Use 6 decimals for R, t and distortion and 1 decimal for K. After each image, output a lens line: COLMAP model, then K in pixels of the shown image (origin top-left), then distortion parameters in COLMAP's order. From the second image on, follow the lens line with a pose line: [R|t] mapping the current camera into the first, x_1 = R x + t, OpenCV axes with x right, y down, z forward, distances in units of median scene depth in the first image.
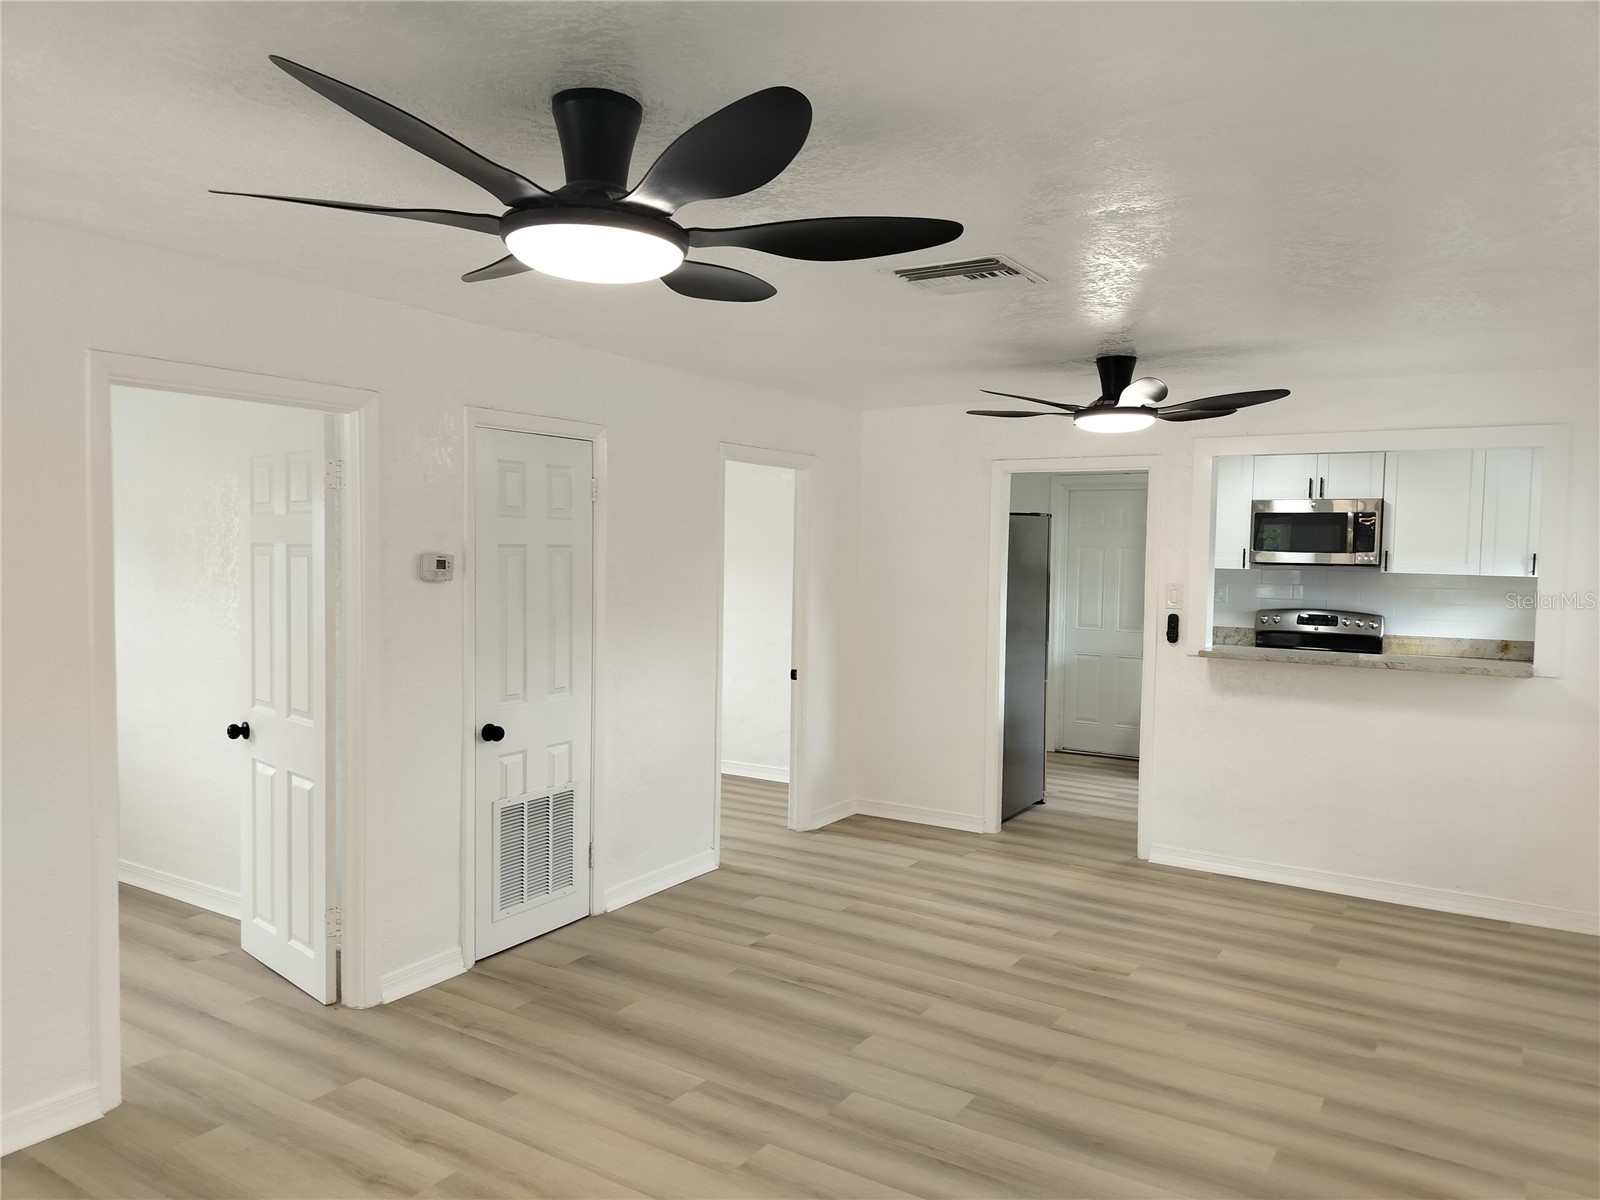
lens RADIAL K [[1141.8, 0, 822.5], [0, 1141.8, 603.3], [0, 0, 1]] dist [0.097935, -0.144396]
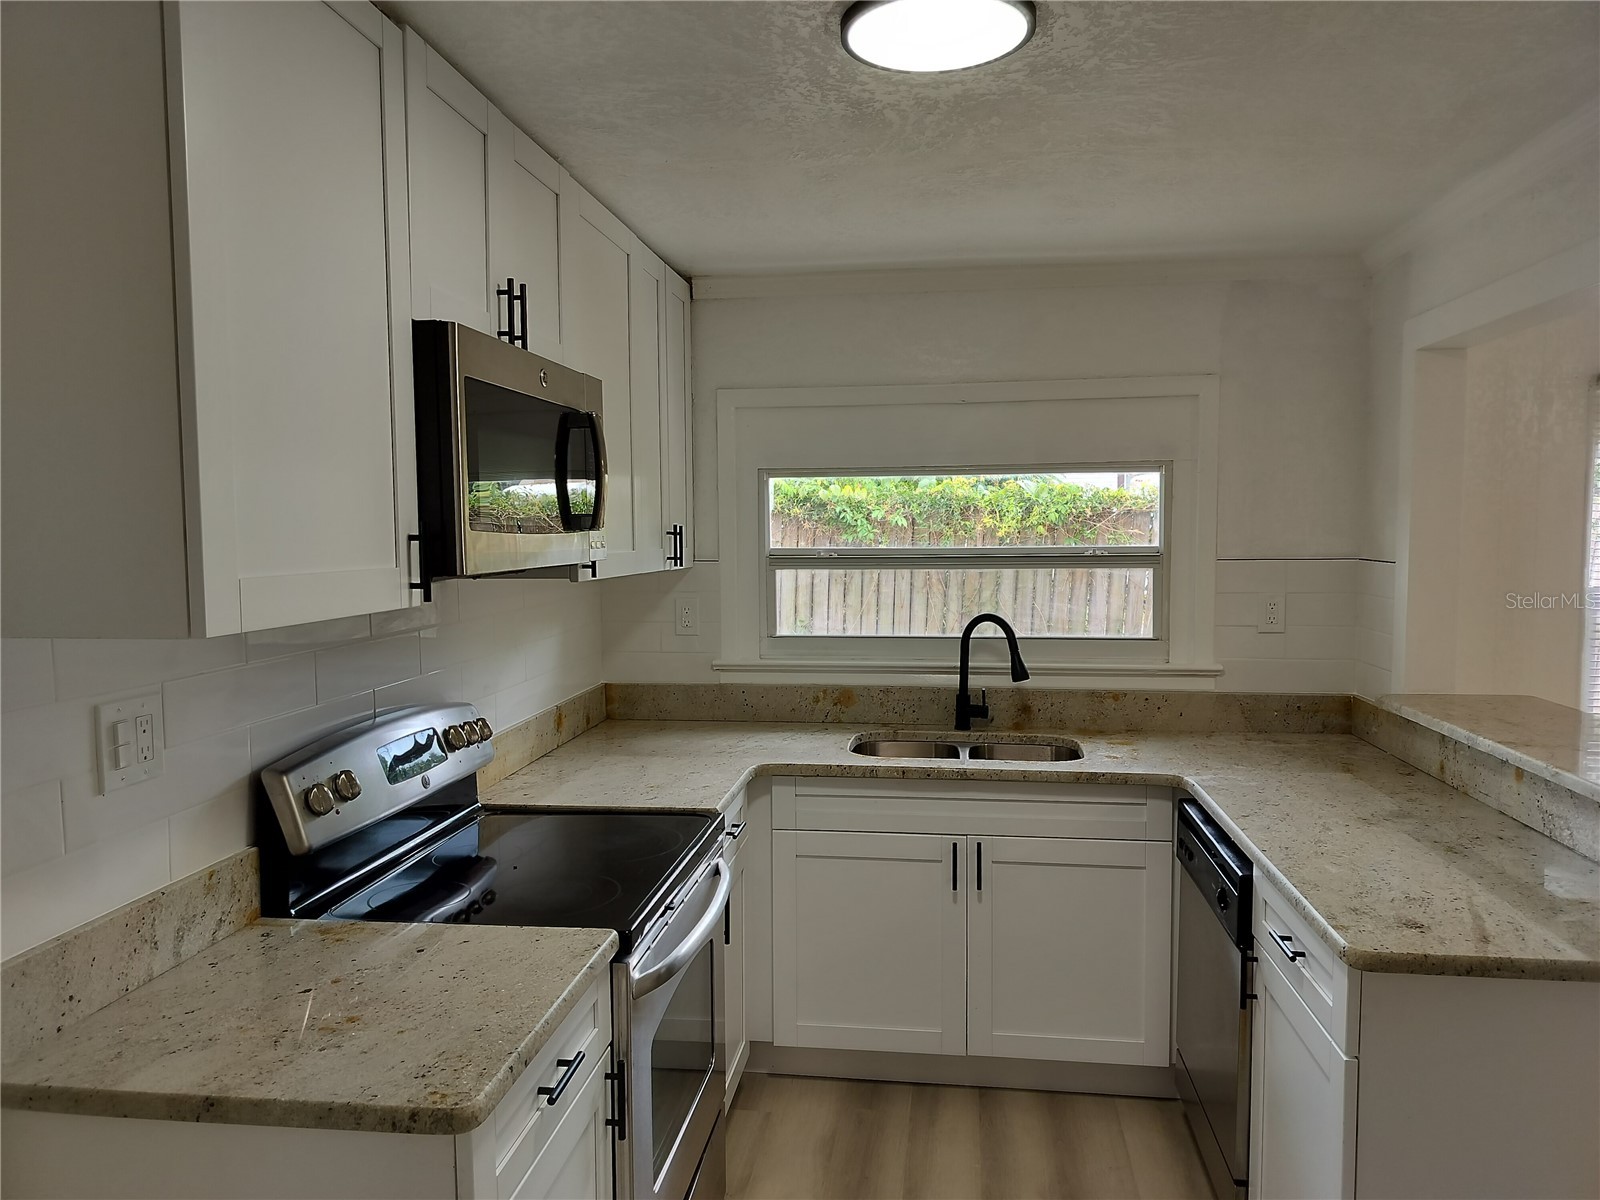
lens RADIAL K [[1118.5, 0, 809.4], [0, 1118.5, 602.0], [0, 0, 1]] dist [0.099866, -0.132797]
pose [[-0.412660, -0.079707, 0.907391, 0.181010], [0.042763, 0.993371, 0.106707, -0.077459], [-0.909881, 0.082836, -0.406516, 1.537244]]
